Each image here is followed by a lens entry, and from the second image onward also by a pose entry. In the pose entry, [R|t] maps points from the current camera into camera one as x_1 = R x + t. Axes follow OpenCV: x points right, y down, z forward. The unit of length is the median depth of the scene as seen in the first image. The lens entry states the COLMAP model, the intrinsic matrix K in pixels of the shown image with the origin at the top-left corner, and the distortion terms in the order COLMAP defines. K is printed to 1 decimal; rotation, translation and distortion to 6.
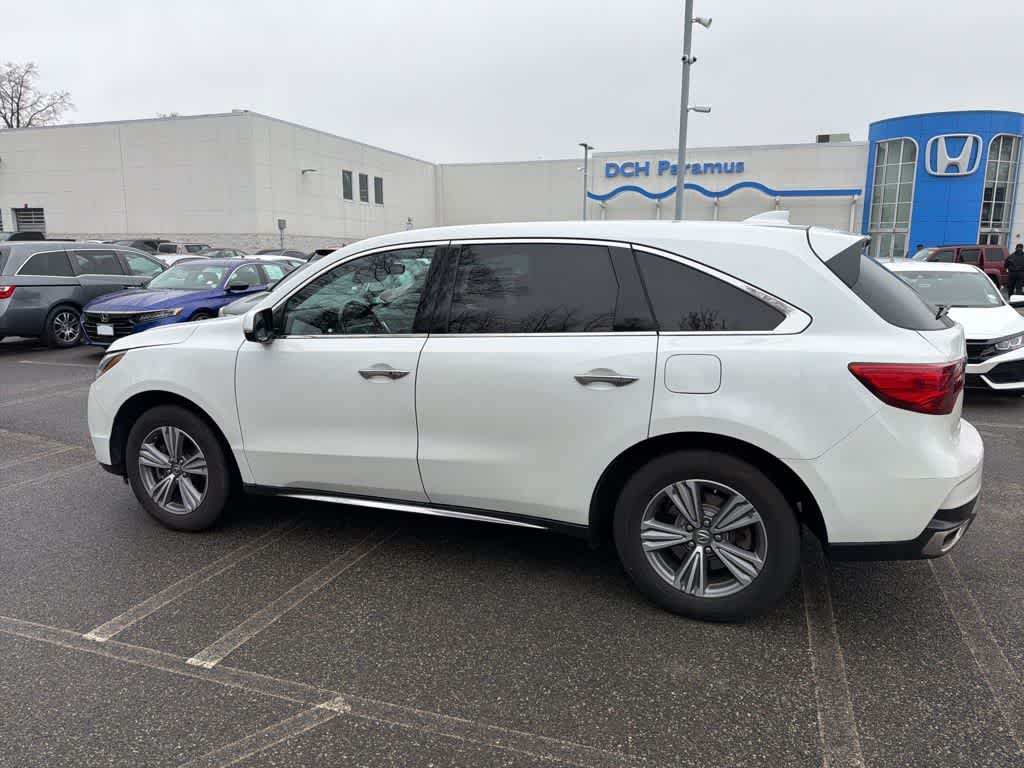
lens RADIAL K [[725.1, 0, 502.9], [0, 725.1, 387.1], [0, 0, 1]] dist [0.028258, -0.041719]
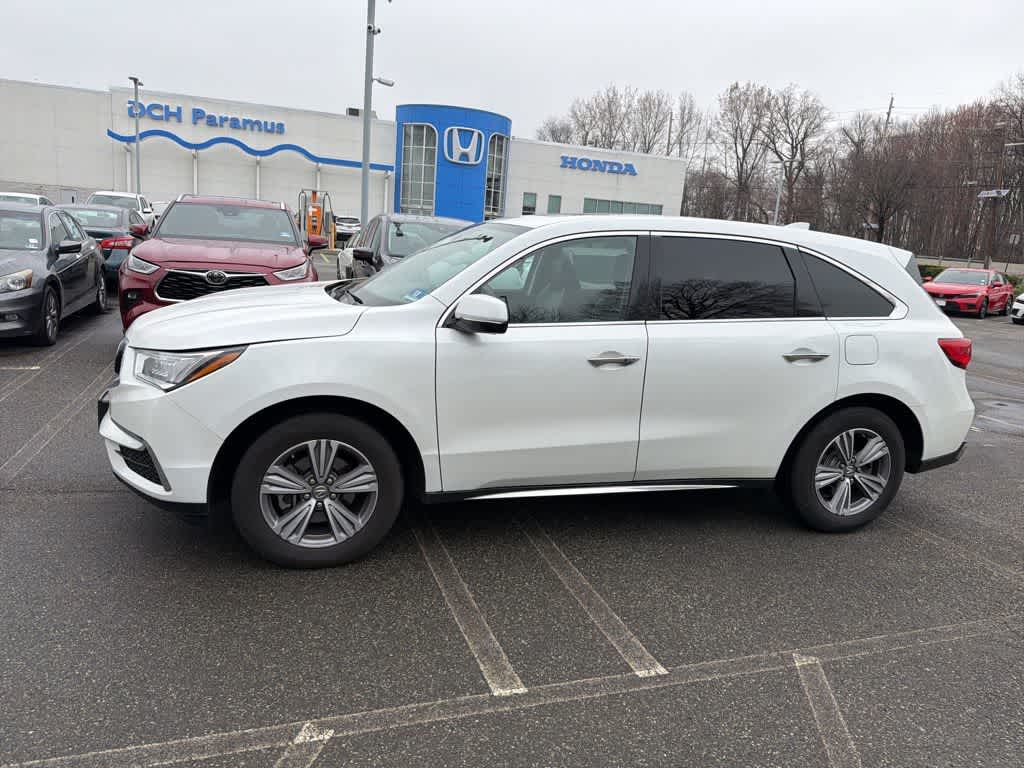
lens RADIAL K [[725.1, 0, 511.1], [0, 725.1, 379.9], [0, 0, 1]] dist [0.028258, -0.041719]
pose [[0.784188, -0.065892, 0.617014, -0.766567], [0.039422, 0.997628, 0.056436, -0.045921], [-0.619269, -0.019933, 0.784926, 0.250154]]
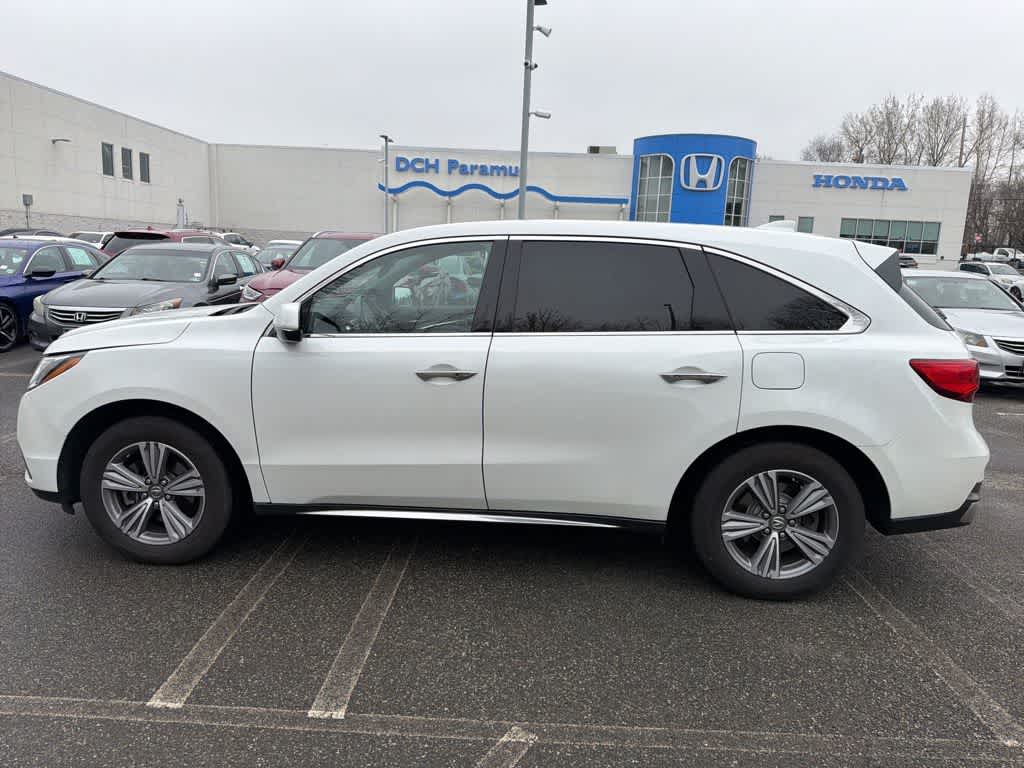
lens RADIAL K [[725.1, 0, 505.7], [0, 725.1, 380.9], [0, 0, 1]] dist [0.028258, -0.041719]
pose [[0.952083, -0.018813, 0.305262, -0.318472], [0.018939, 0.999817, 0.002547, -0.009659], [-0.305254, 0.003356, 0.952265, 0.076161]]
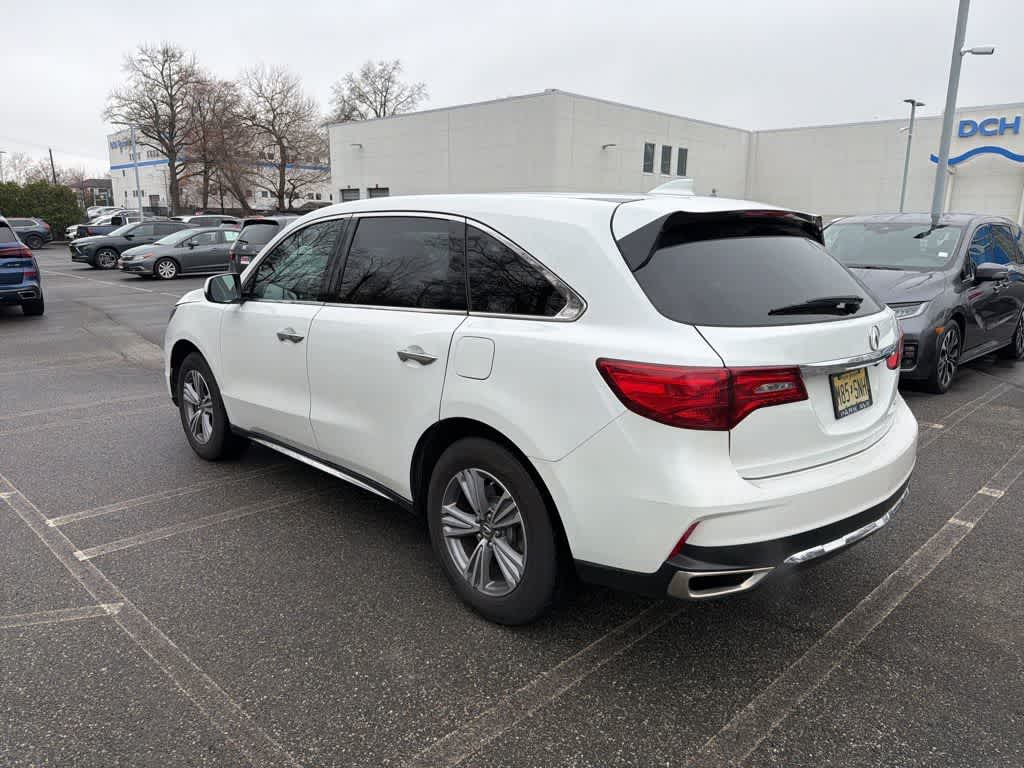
lens RADIAL K [[725.1, 0, 500.3], [0, 725.1, 383.2], [0, 0, 1]] dist [0.028258, -0.041719]
pose [[0.904893, 0.094339, -0.415053, 0.493142], [-0.081942, 0.995499, 0.047622, -0.022955], [0.417677, -0.009082, 0.908550, 0.114811]]
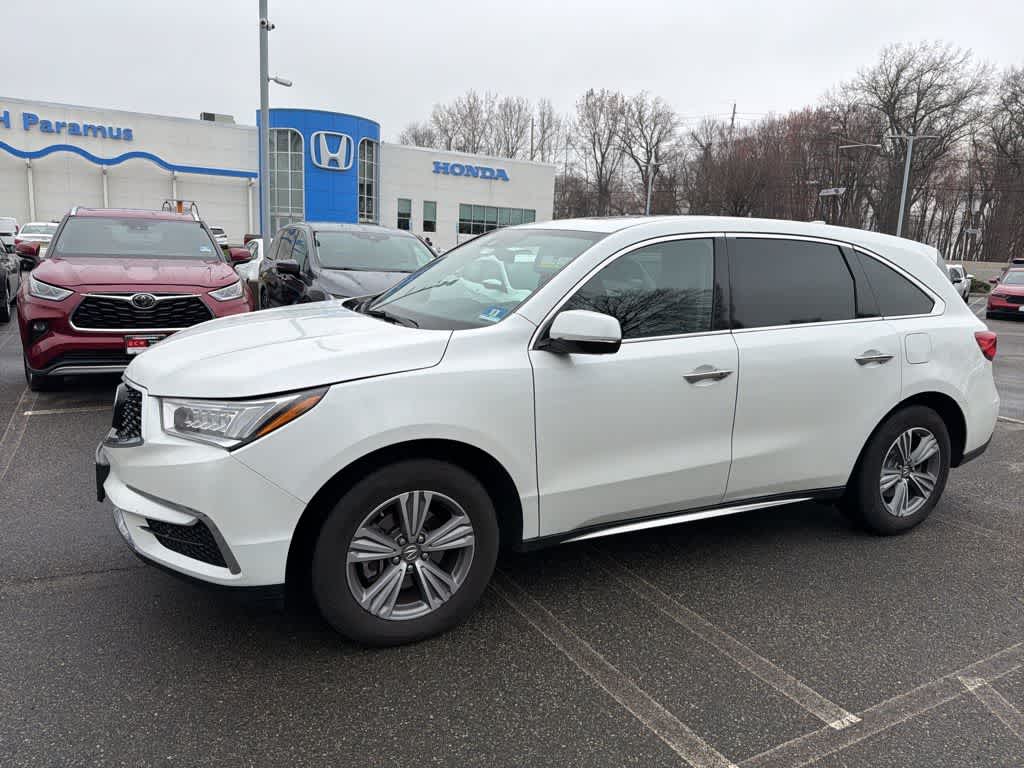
lens RADIAL K [[725.1, 0, 510.4], [0, 725.1, 387.1], [0, 0, 1]] dist [0.028258, -0.041719]
pose [[0.661196, -0.112717, 0.741697, -0.866727], [0.091453, 0.993385, 0.069440, -0.077083], [-0.744618, 0.021917, 0.667131, 0.482293]]
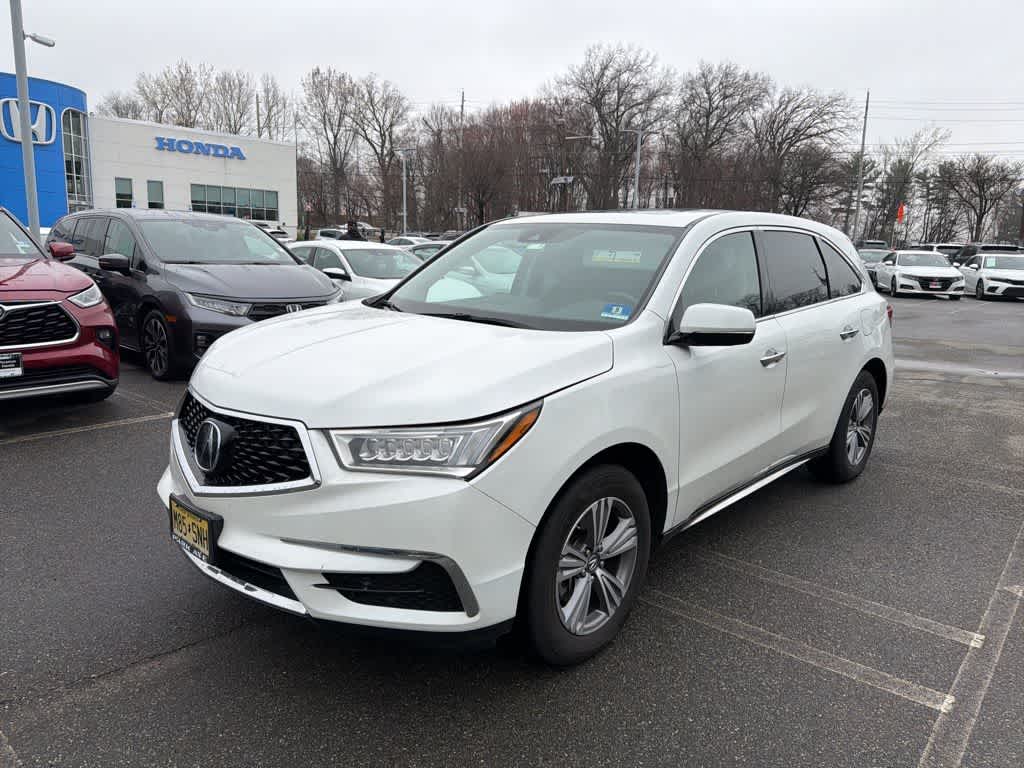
lens RADIAL K [[725.1, 0, 513.6], [0, 725.1, 379.0], [0, 0, 1]] dist [0.028258, -0.041719]
pose [[0.353516, -0.163223, 0.921078, -1.044249], [0.137217, 0.983056, 0.121541, -0.136833], [-0.925310, 0.083421, 0.369923, 0.812524]]
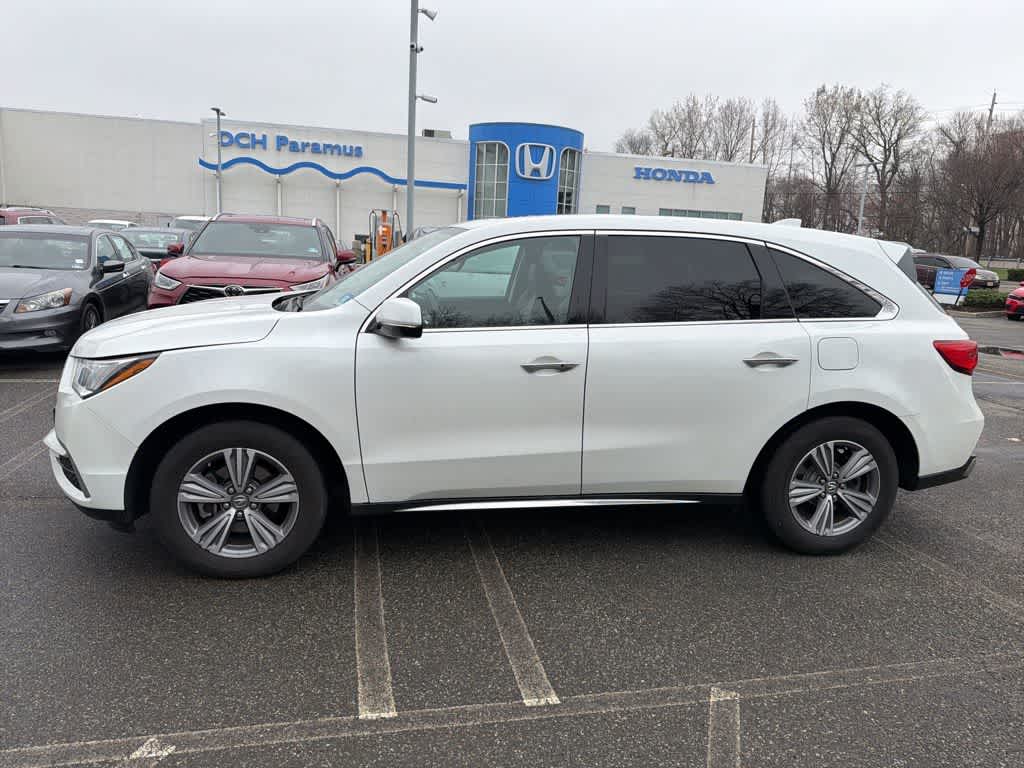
lens RADIAL K [[725.1, 0, 509.7], [0, 725.1, 381.0], [0, 0, 1]] dist [0.028258, -0.041719]
pose [[0.849693, -0.057881, 0.524091, -0.604923], [0.047920, 0.998320, 0.032564, -0.027818], [-0.525096, -0.002555, 0.851039, 0.181622]]
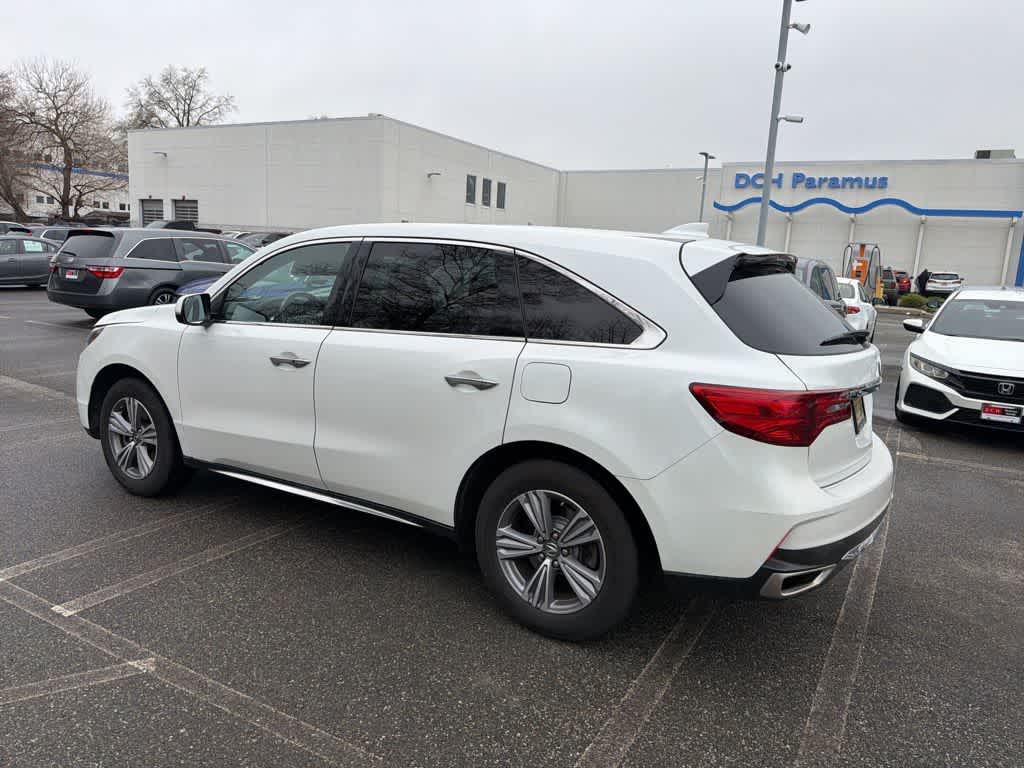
lens RADIAL K [[725.1, 0, 501.0], [0, 725.1, 379.5], [0, 0, 1]] dist [0.028258, -0.041719]
pose [[0.982488, 0.076205, -0.170027, 0.264831], [-0.079221, 0.996796, -0.011017, -0.004547], [0.168643, 0.024294, 0.985378, 0.018414]]
